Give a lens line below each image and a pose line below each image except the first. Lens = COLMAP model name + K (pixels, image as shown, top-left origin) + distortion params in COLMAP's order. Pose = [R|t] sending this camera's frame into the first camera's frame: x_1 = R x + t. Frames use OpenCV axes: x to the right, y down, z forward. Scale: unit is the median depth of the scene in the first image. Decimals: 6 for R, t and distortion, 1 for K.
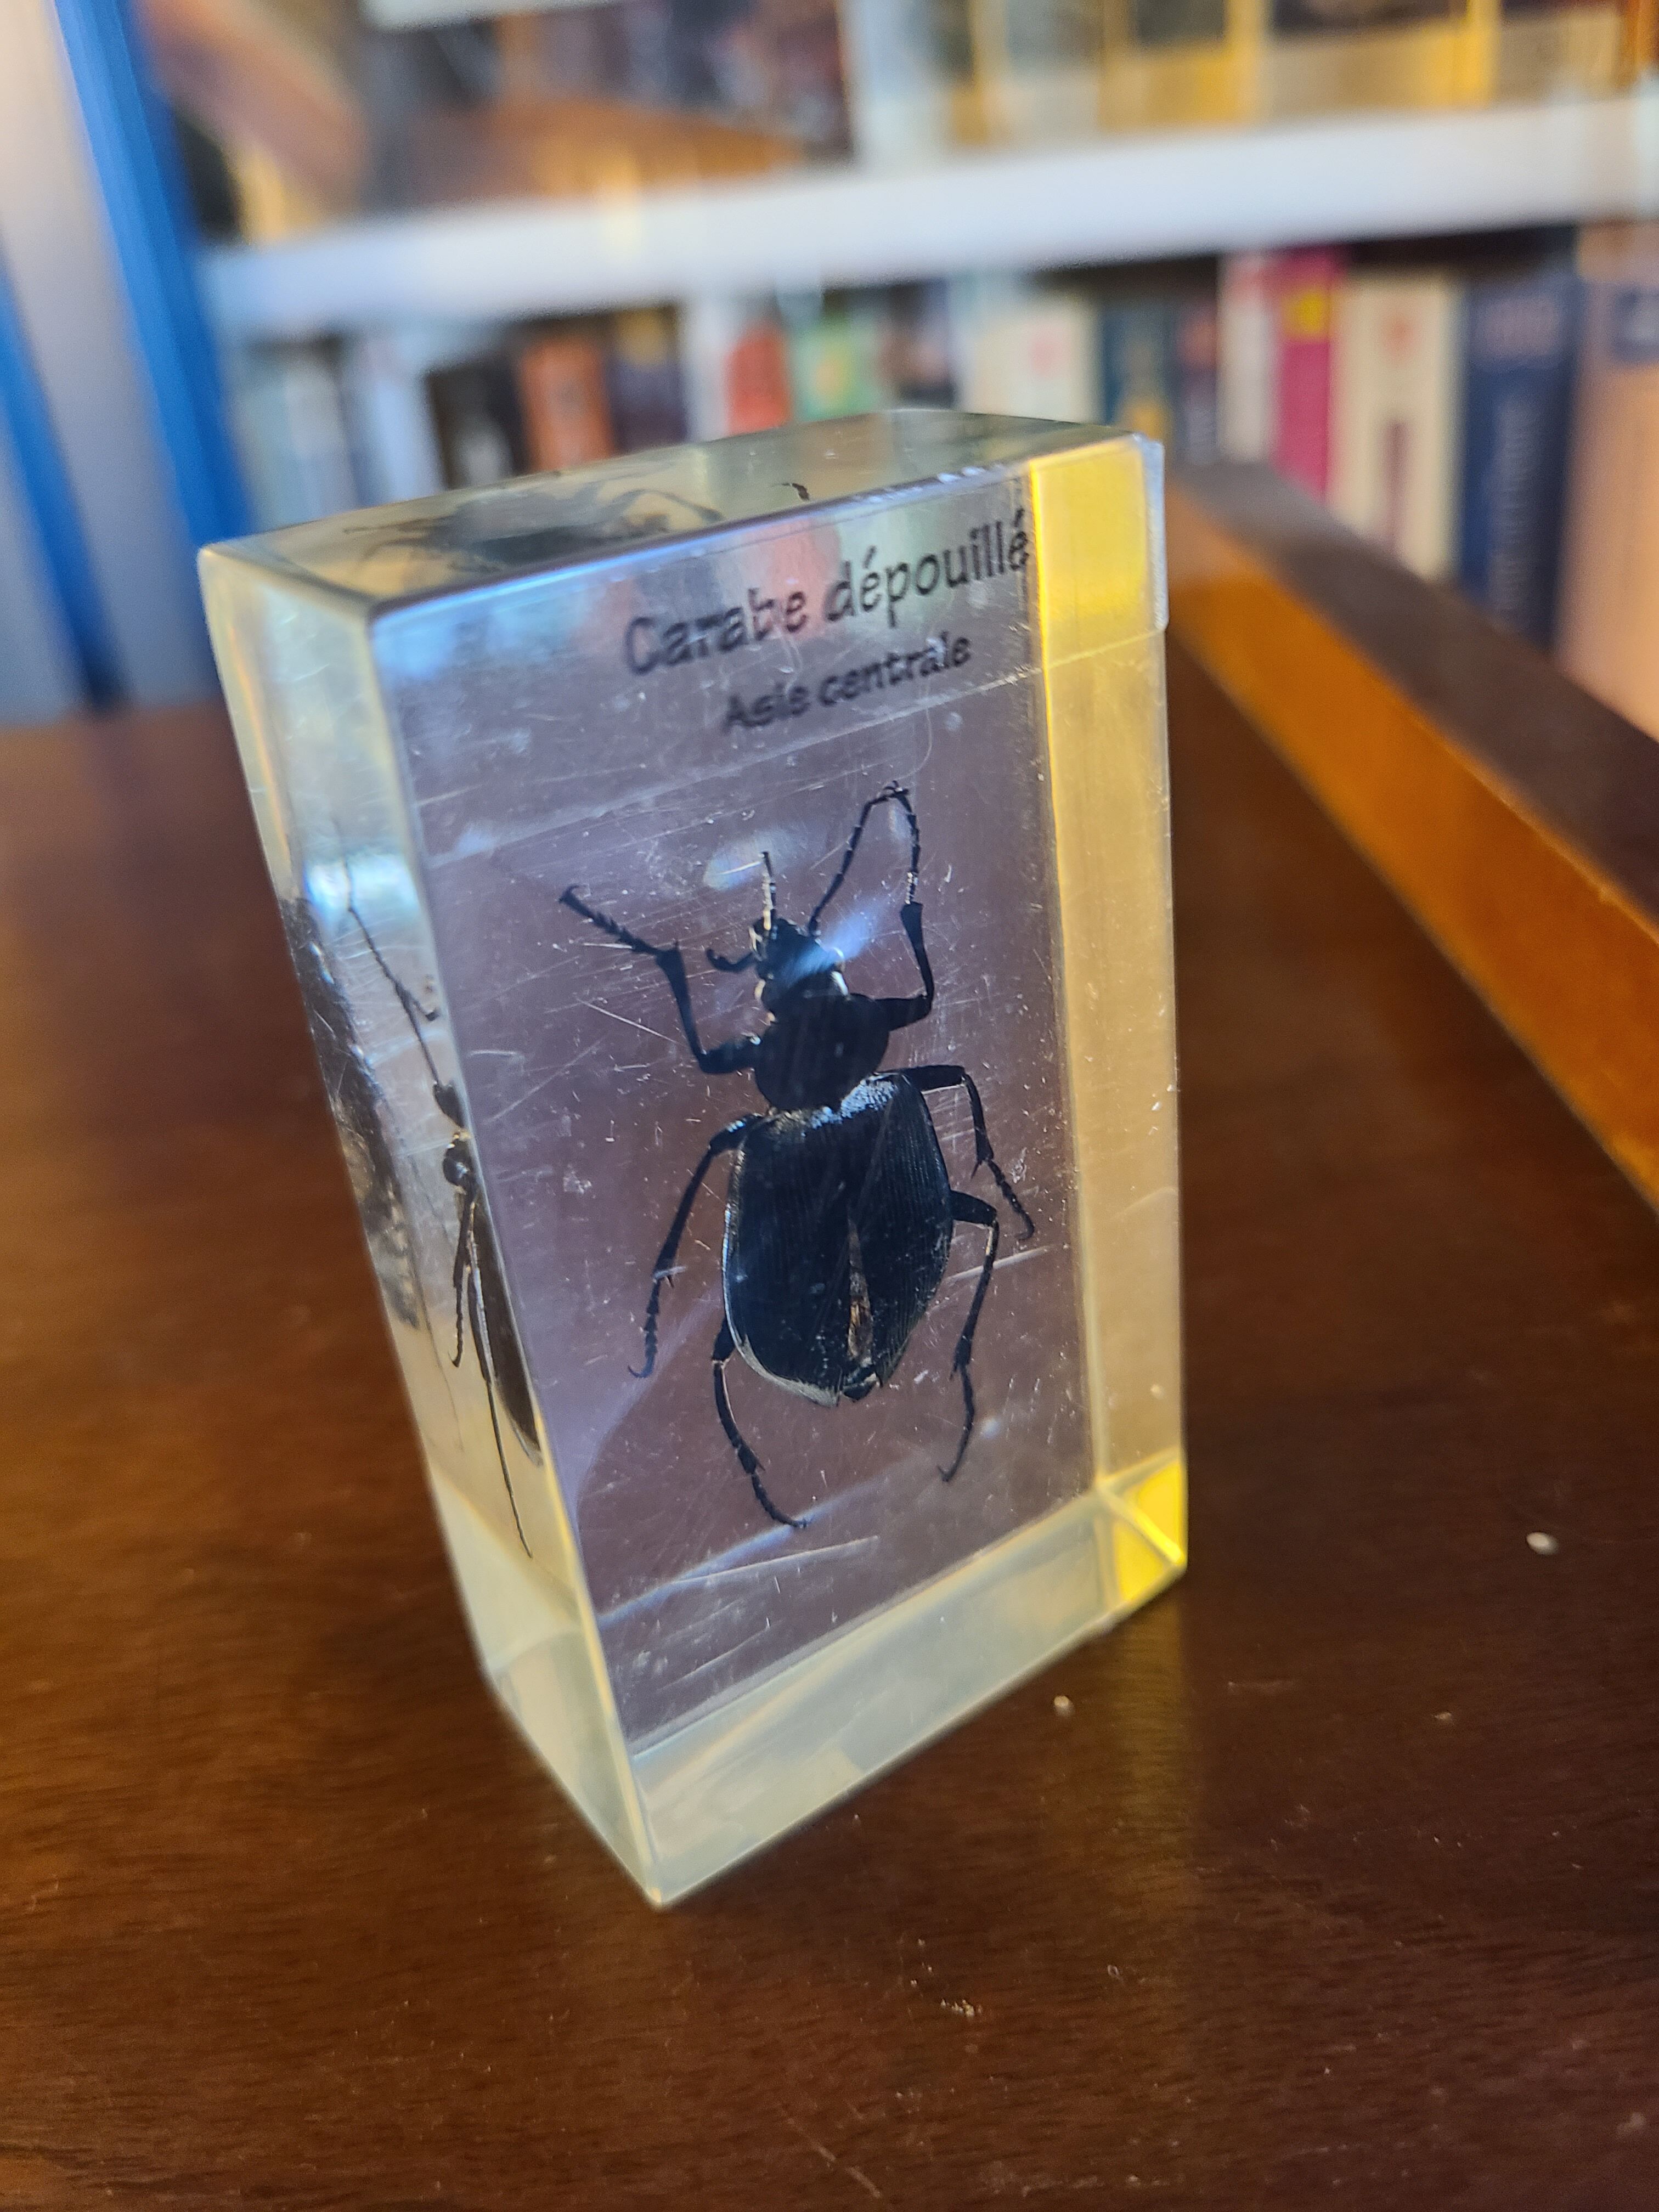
lens RADIAL K [[1734.2, 0, 829.5], [0, 1734.2, 1106.0], [0, 0, 1]] dist [-0.039744, -0.009662]
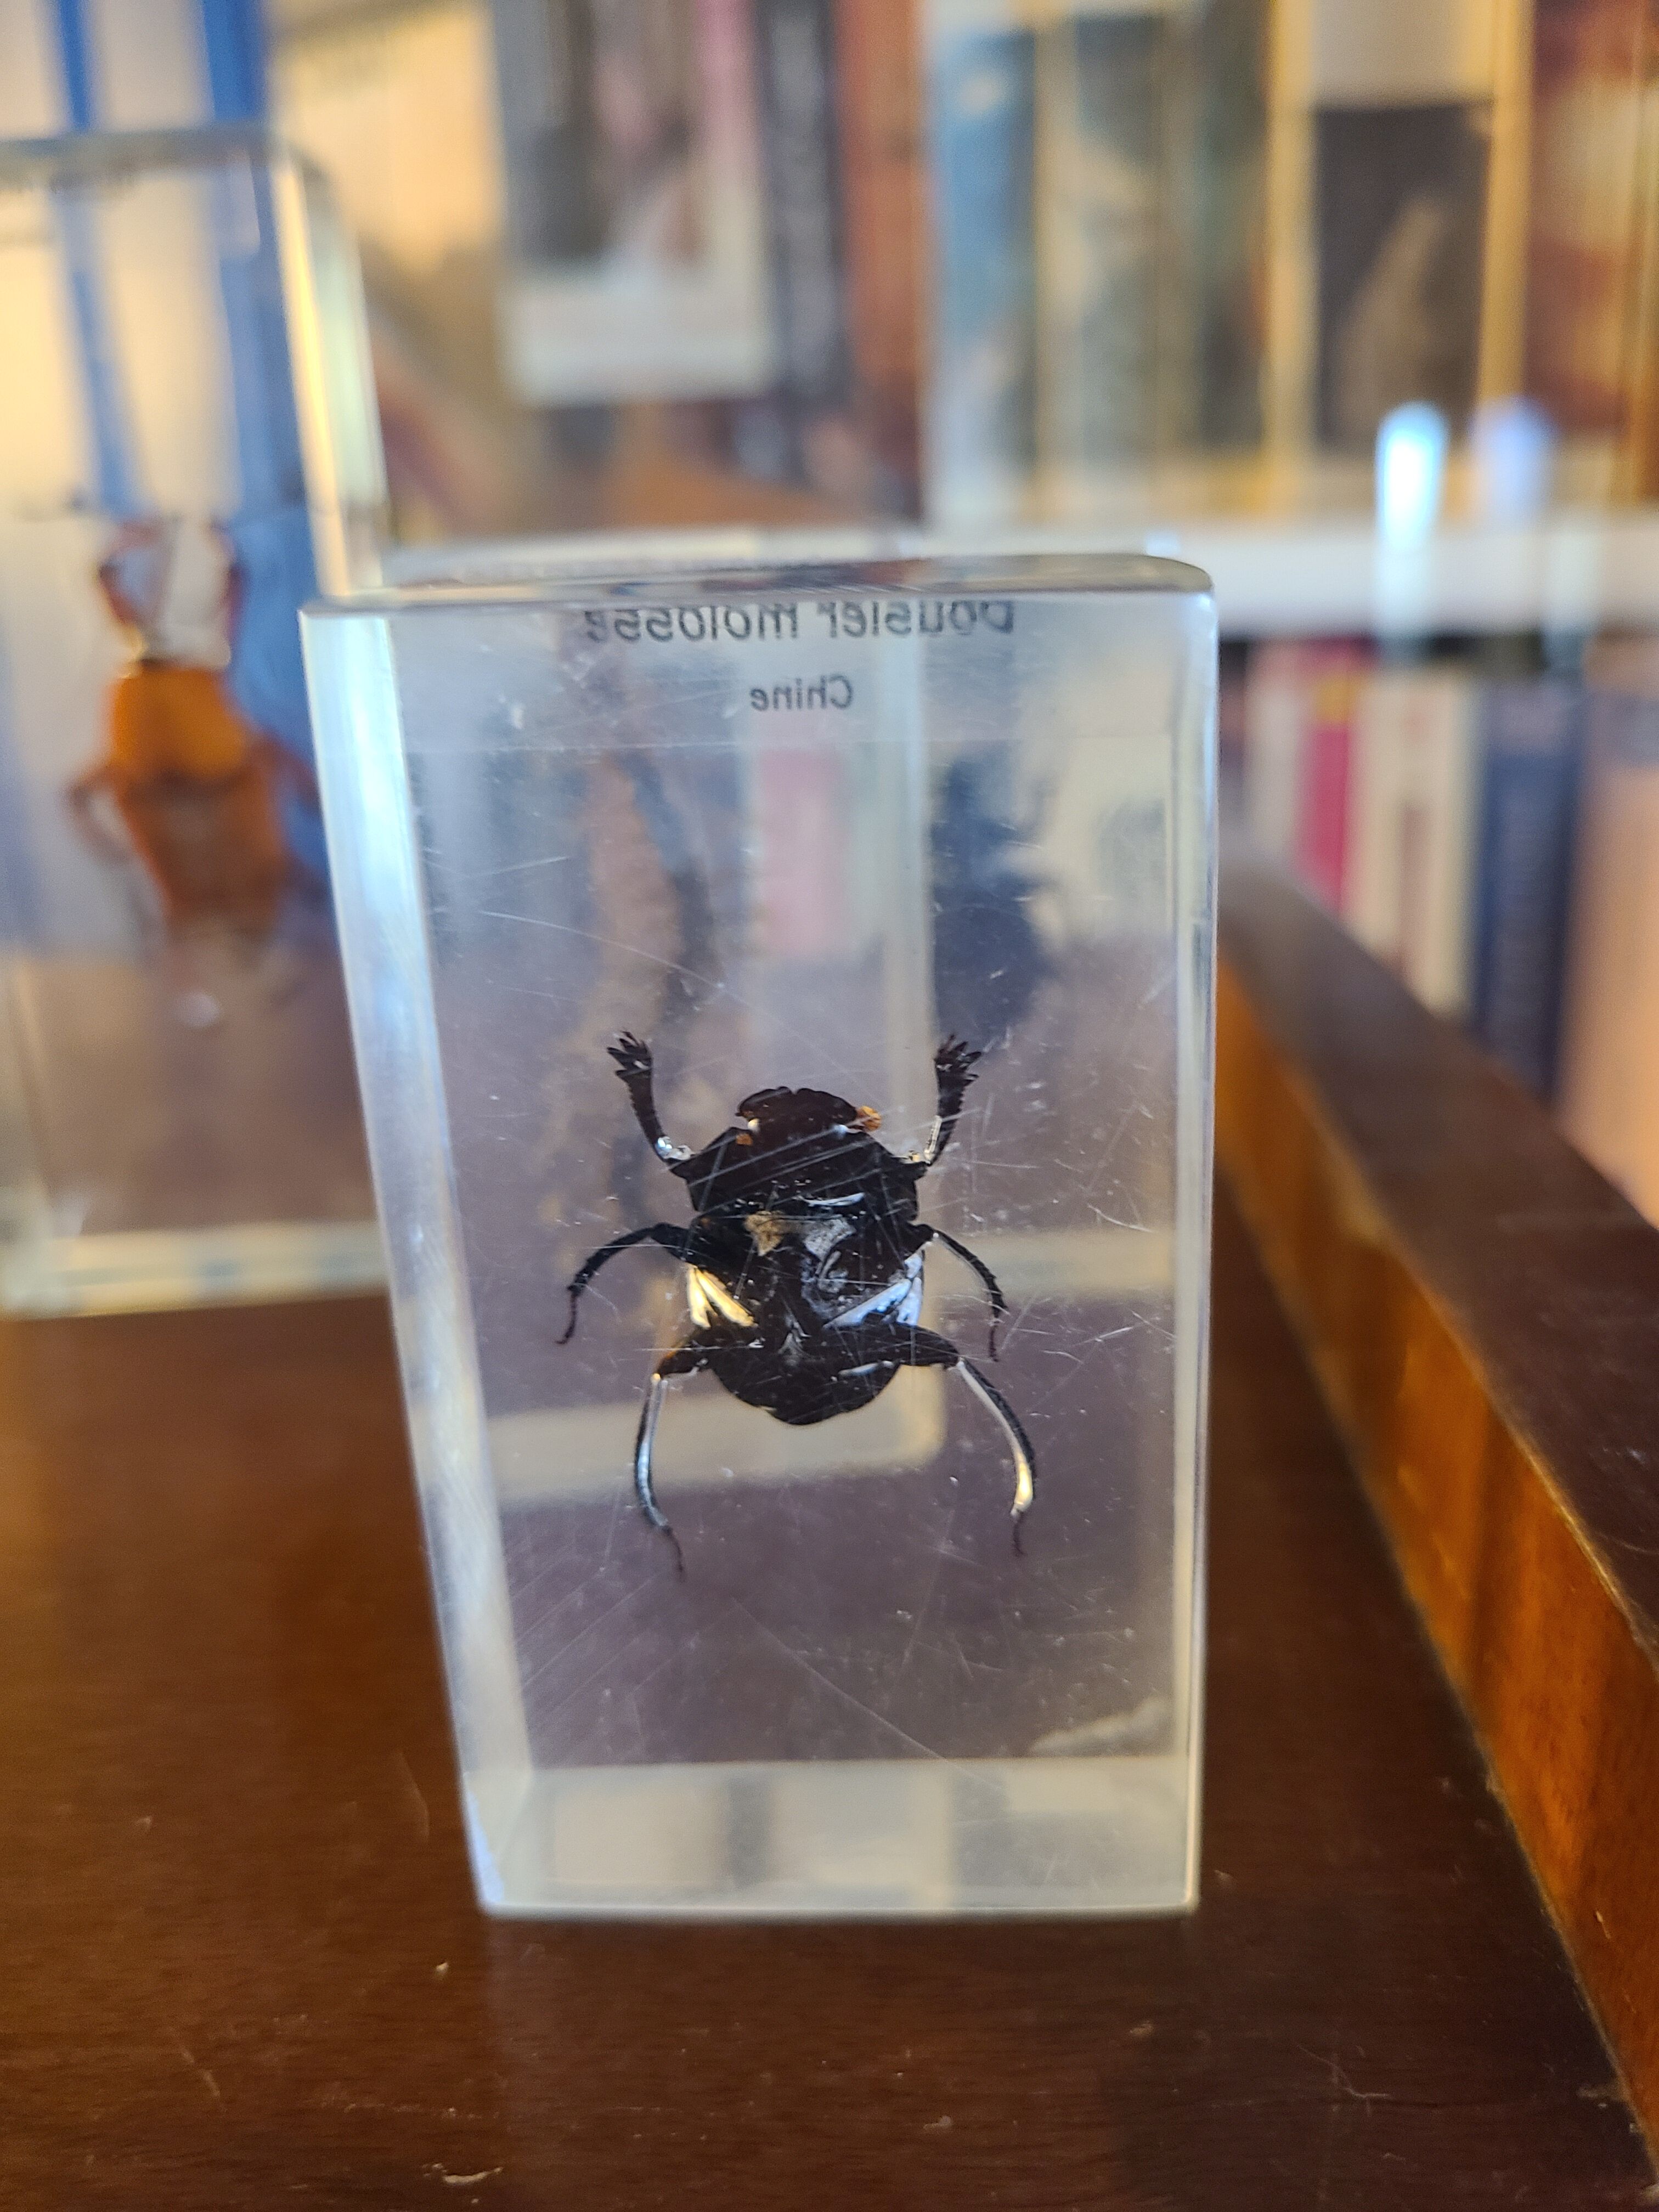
lens RADIAL K [[1752.1, 0, 839.4], [0, 1752.1, 1116.0], [0, 0, 1]] dist [-0.048680, -0.008401]
pose [[0.993414, 0.094442, -0.064879, 0.388156], [-0.105476, 0.974951, -0.195819, 0.202657], [0.044761, 0.201373, 0.978491, -0.120811]]
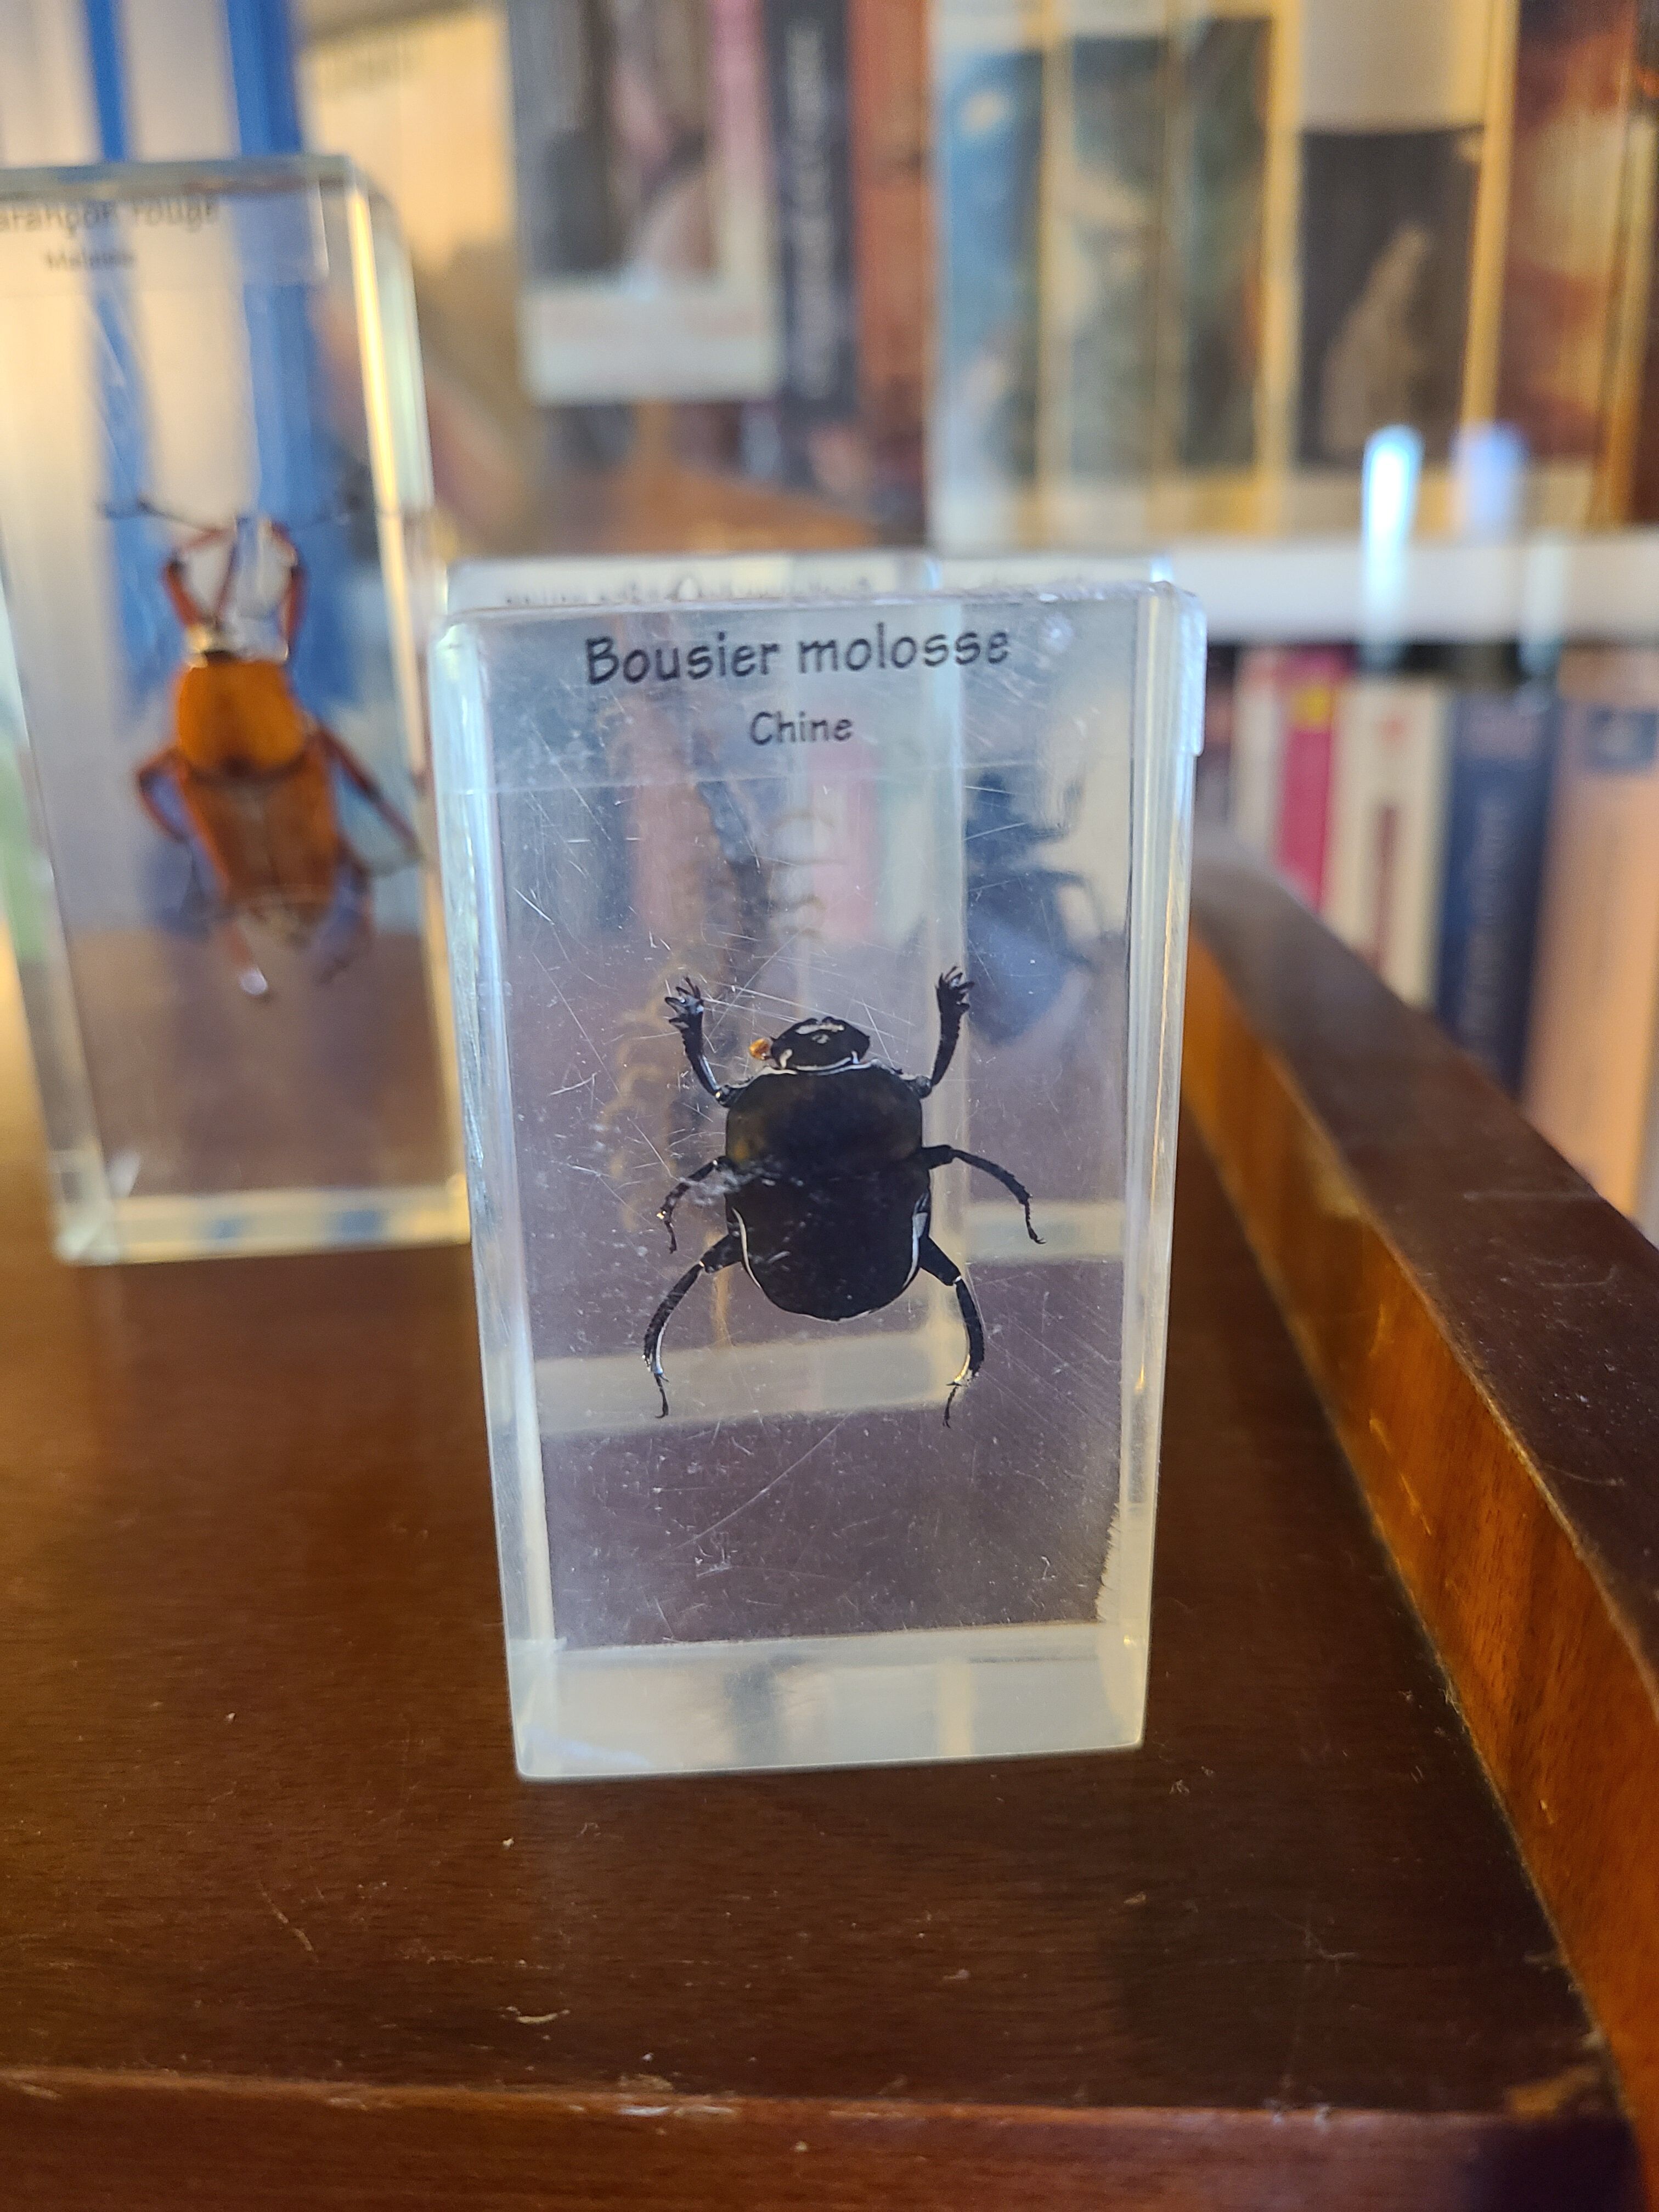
lens RADIAL K [[1714.2, 0, 838.5], [0, 1714.2, 1107.1], [0, 0, 1]] dist [-0.038002, -0.008068]
pose [[0.992251, 0.111355, -0.055121, 0.358602], [-0.120073, 0.973438, -0.194937, 0.240782], [0.031949, 0.200045, 0.979266, -0.220468]]
